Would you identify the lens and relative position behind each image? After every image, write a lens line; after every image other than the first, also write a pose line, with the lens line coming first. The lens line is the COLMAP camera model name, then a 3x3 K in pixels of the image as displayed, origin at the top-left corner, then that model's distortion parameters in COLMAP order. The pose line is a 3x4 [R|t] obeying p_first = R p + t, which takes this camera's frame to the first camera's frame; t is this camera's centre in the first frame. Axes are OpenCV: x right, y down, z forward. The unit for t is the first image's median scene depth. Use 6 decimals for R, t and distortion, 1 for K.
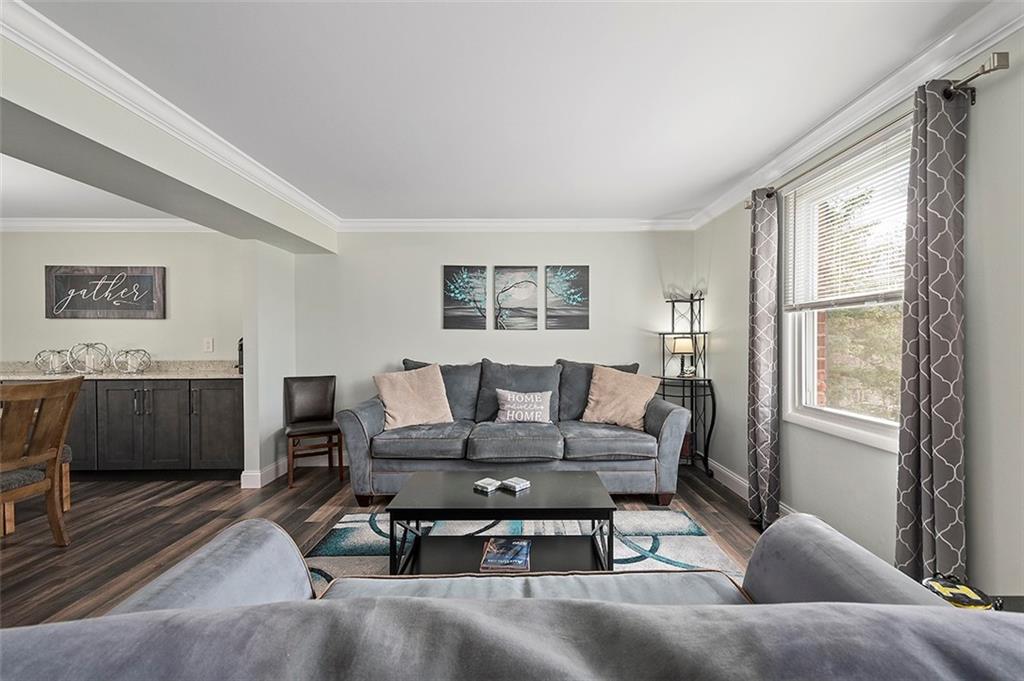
lens RADIAL K [[451.7, 0, 515.3], [0, 451.7, 345.8], [0, 0, 1]] dist [0.013098, -0.000093]
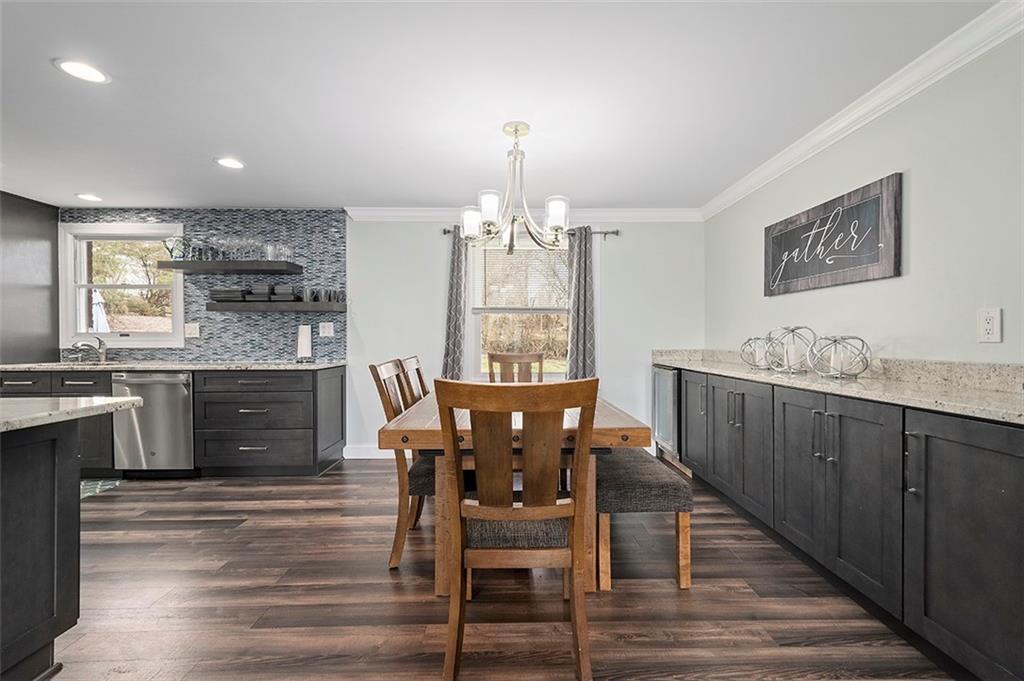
lens RADIAL K [[451.7, 0, 510.6], [0, 451.7, 339.8], [0, 0, 1]] dist [0.013098, -0.000093]
pose [[0.014946, 0.004797, -0.999877, -0.272156], [-0.009162, 0.999947, 0.004660, 0.012962], [0.999846, 0.009091, 0.014989, 0.565313]]
